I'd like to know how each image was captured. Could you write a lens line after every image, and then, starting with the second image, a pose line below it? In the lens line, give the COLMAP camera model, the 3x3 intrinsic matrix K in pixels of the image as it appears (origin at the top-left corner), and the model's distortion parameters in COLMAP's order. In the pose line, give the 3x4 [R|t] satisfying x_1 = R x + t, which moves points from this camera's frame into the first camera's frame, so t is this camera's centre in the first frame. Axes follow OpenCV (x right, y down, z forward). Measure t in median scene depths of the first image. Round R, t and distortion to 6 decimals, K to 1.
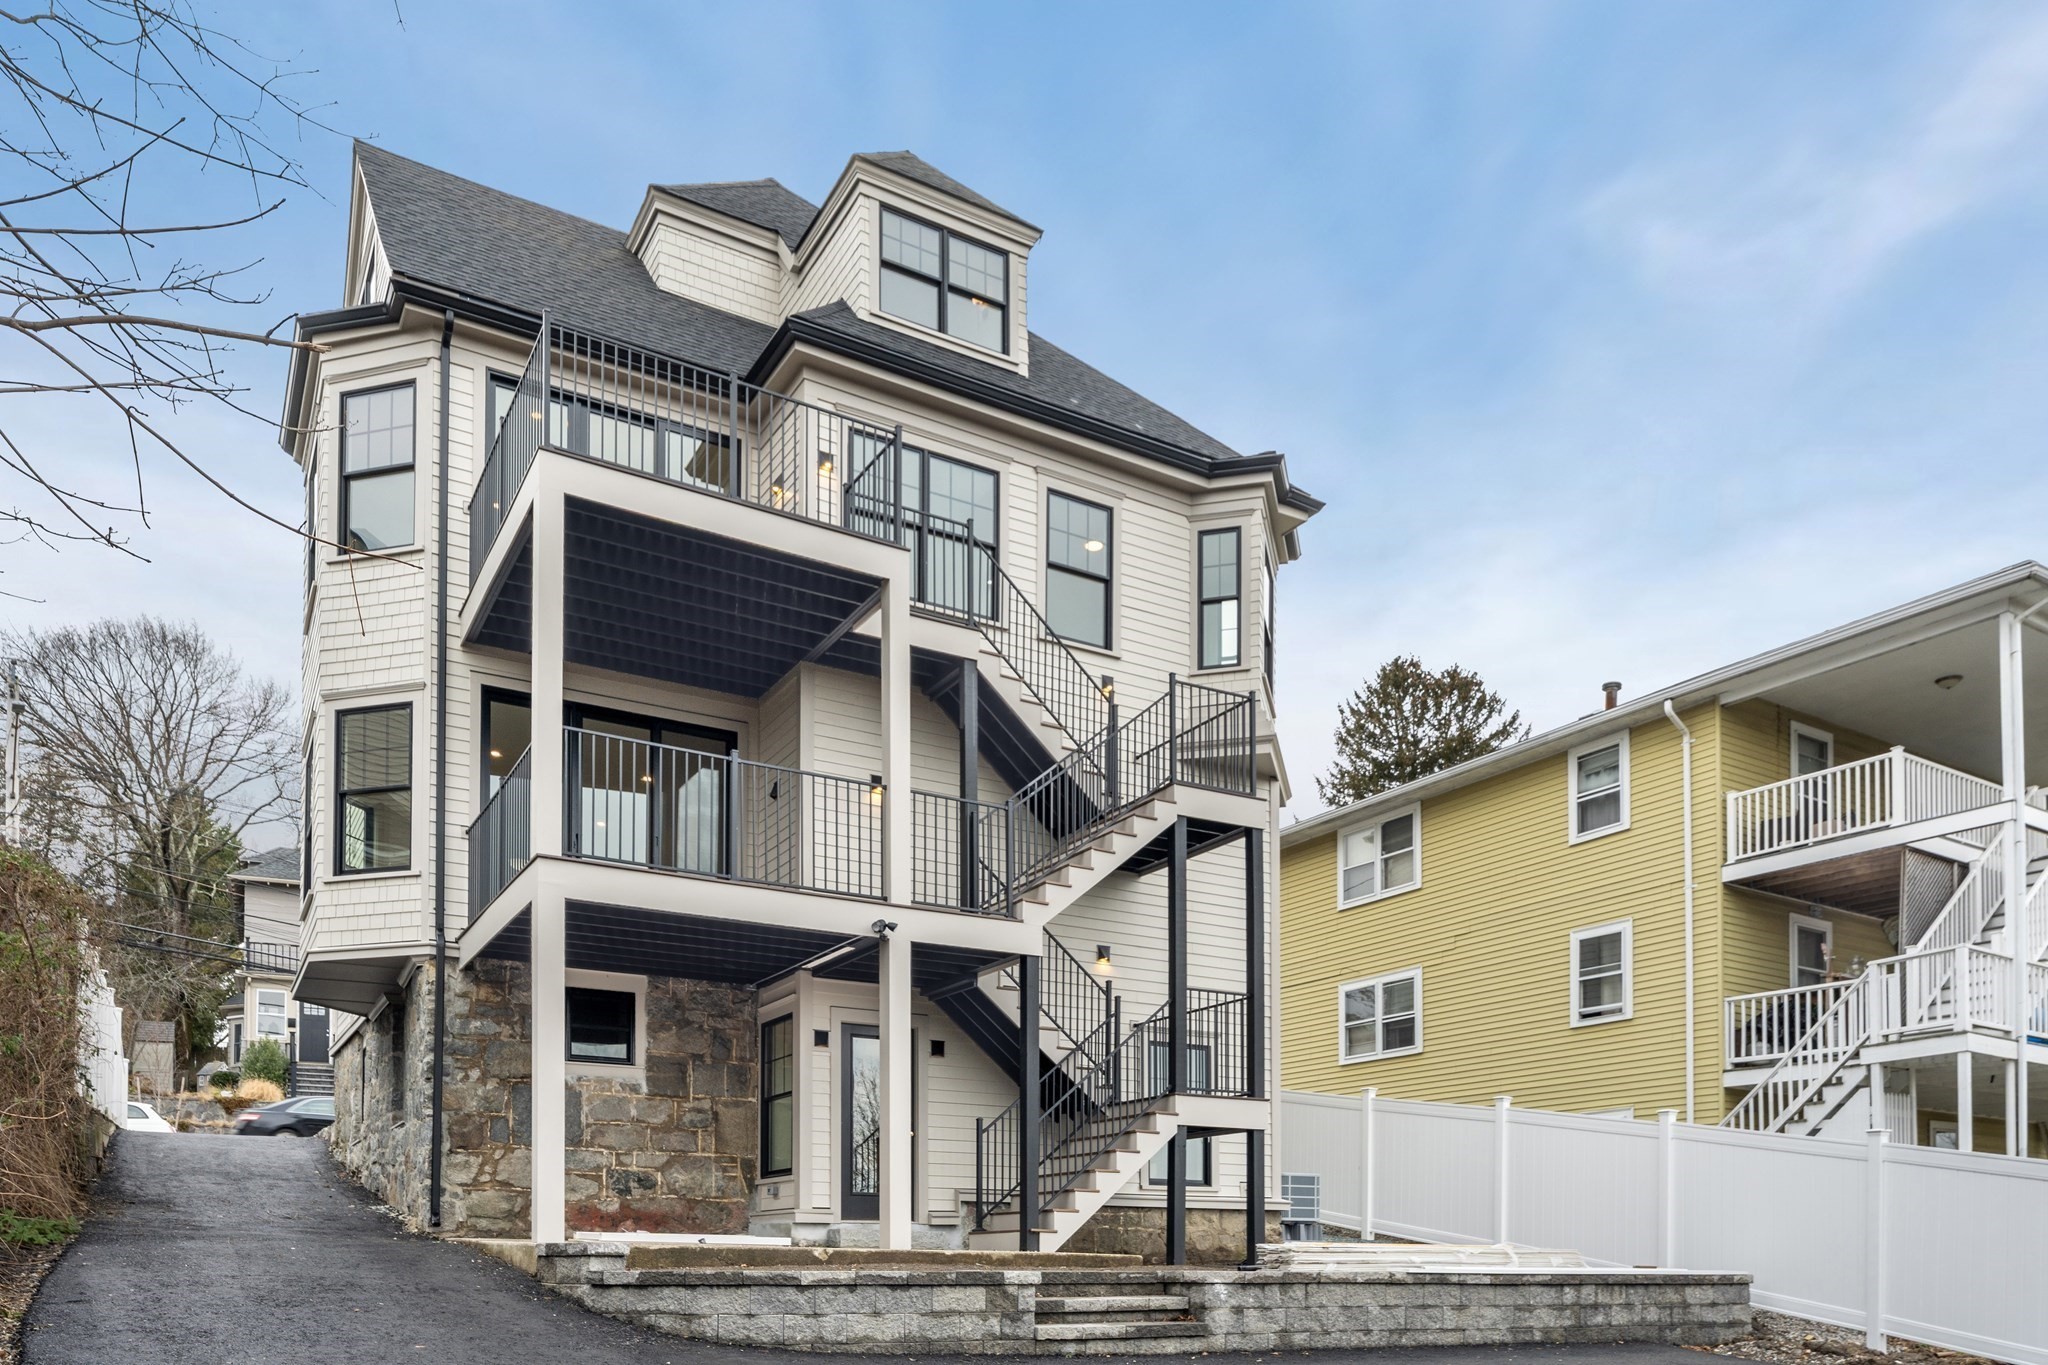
lens RADIAL K [[1344.3, 0, 1020.3], [0, 1344.3, 640.3], [0, 0, 1]] dist [0.002949, -0.003573]
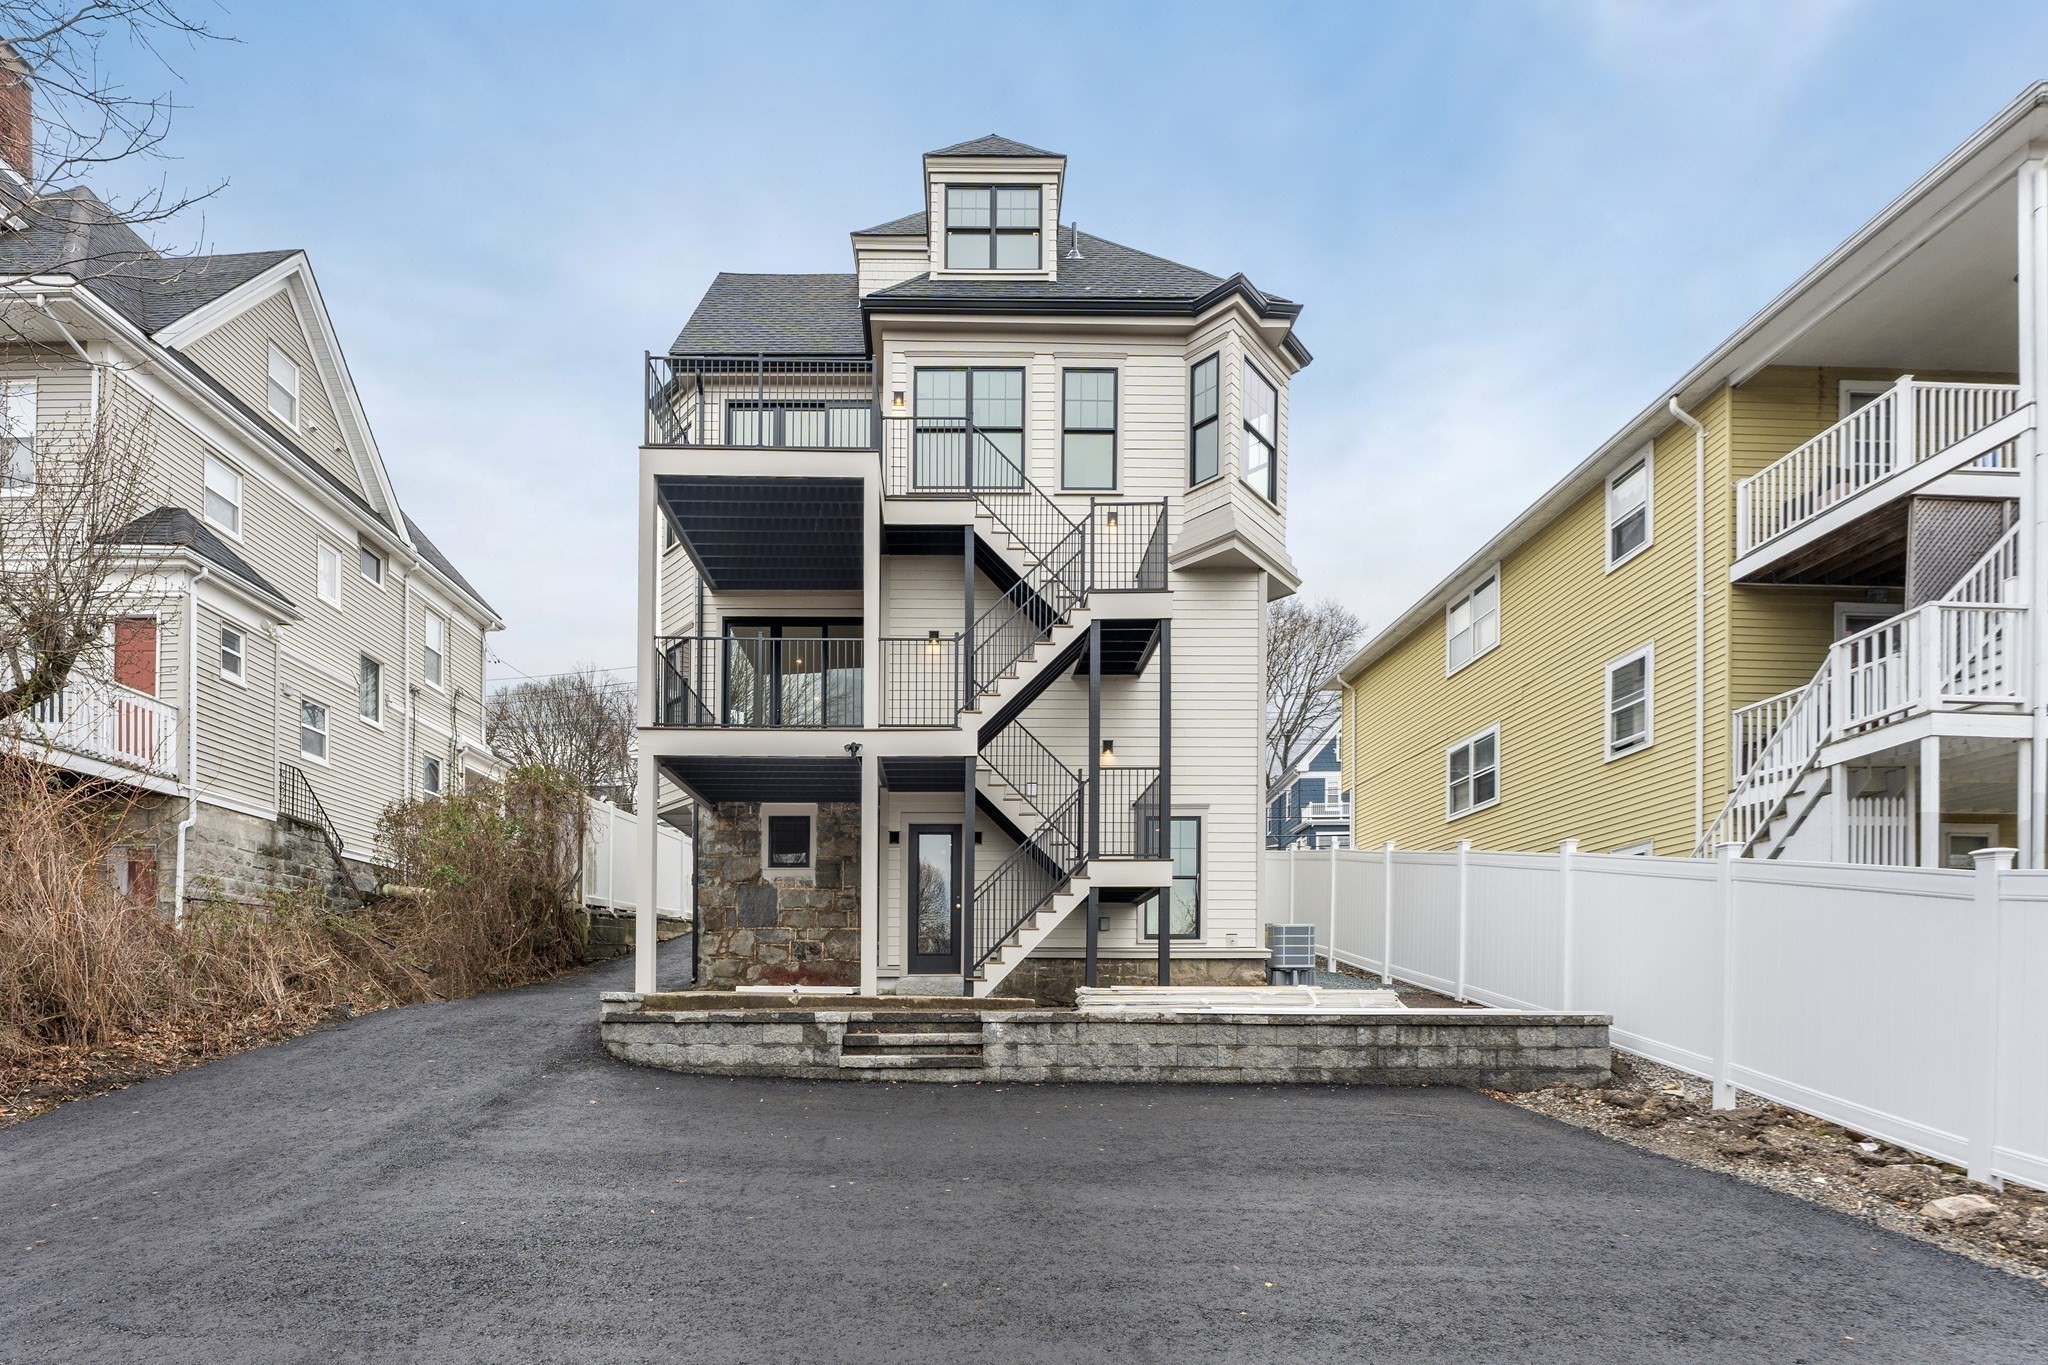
lens RADIAL K [[1014.6, 0, 1020.1], [0, 1014.6, 605.1], [0, 0, 1]] dist [-0.000799, 0.000105]
pose [[0.868249, -0.185650, -0.460084, 0.498368], [0.210239, 0.977647, 0.002259, 0.112240], [0.449381, -0.098689, 0.887872, 0.234039]]
